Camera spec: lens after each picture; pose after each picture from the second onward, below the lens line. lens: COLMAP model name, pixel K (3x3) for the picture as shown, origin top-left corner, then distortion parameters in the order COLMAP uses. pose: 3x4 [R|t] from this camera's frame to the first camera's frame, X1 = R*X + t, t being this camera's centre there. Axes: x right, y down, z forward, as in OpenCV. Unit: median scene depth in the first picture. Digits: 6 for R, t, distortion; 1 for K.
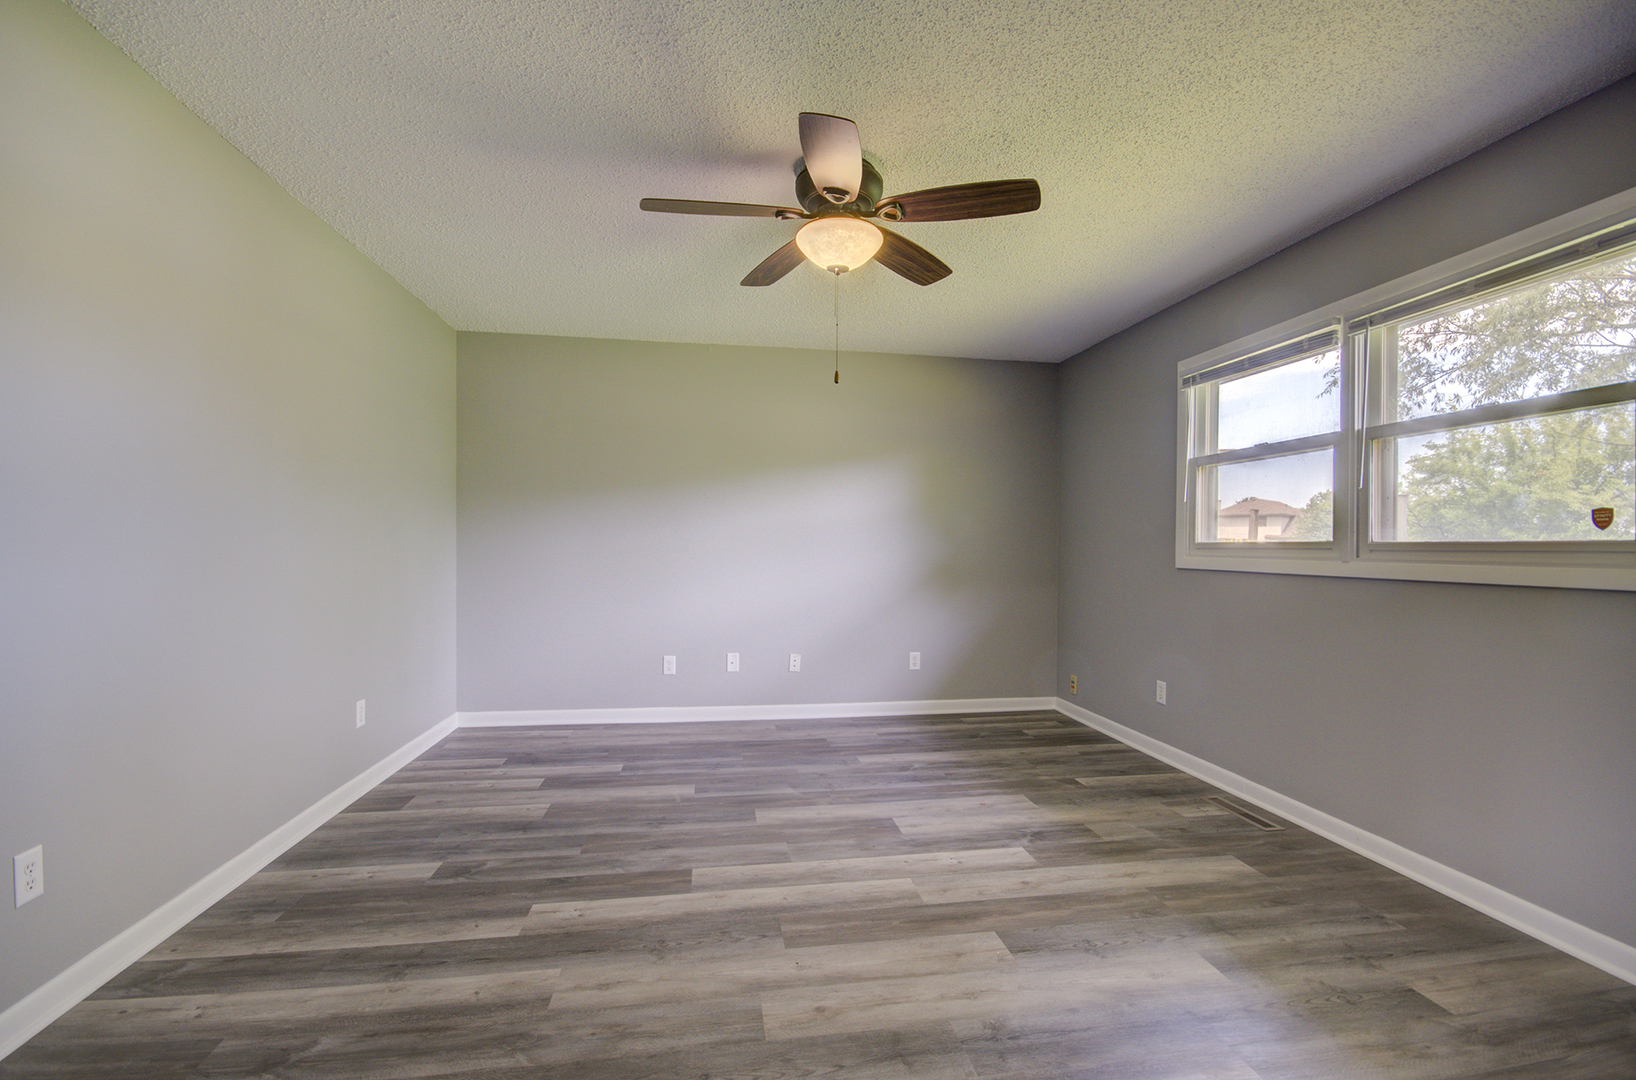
lens RADIAL K [[730.1, 0, 806.1], [0, 730.1, 539.7], [0, 0, 1]] dist [0.001996, -0.010951]
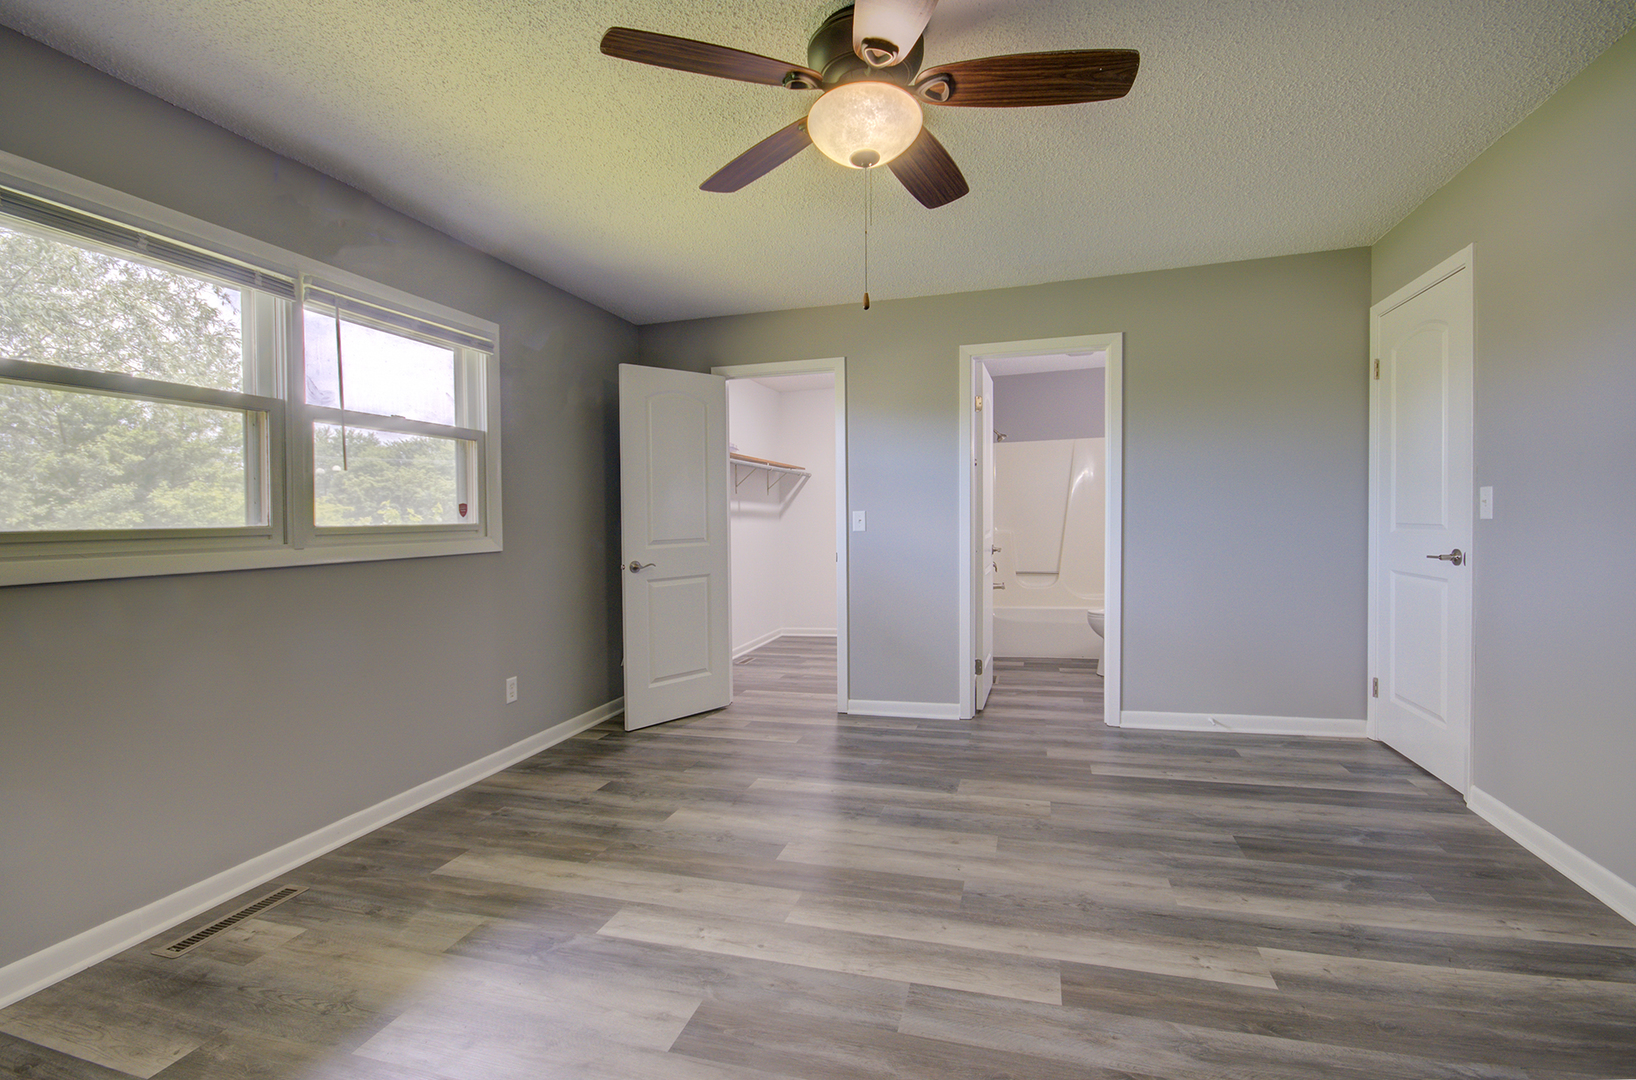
lens RADIAL K [[730.1, 0, 806.1], [0, 730.1, 539.7], [0, 0, 1]] dist [0.001996, -0.010951]
pose [[-0.906250, 0.005439, 0.422706, -0.243814], [0.016750, 0.999594, 0.023048, 0.011165], [-0.422409, 0.027967, -0.905974, 1.808626]]
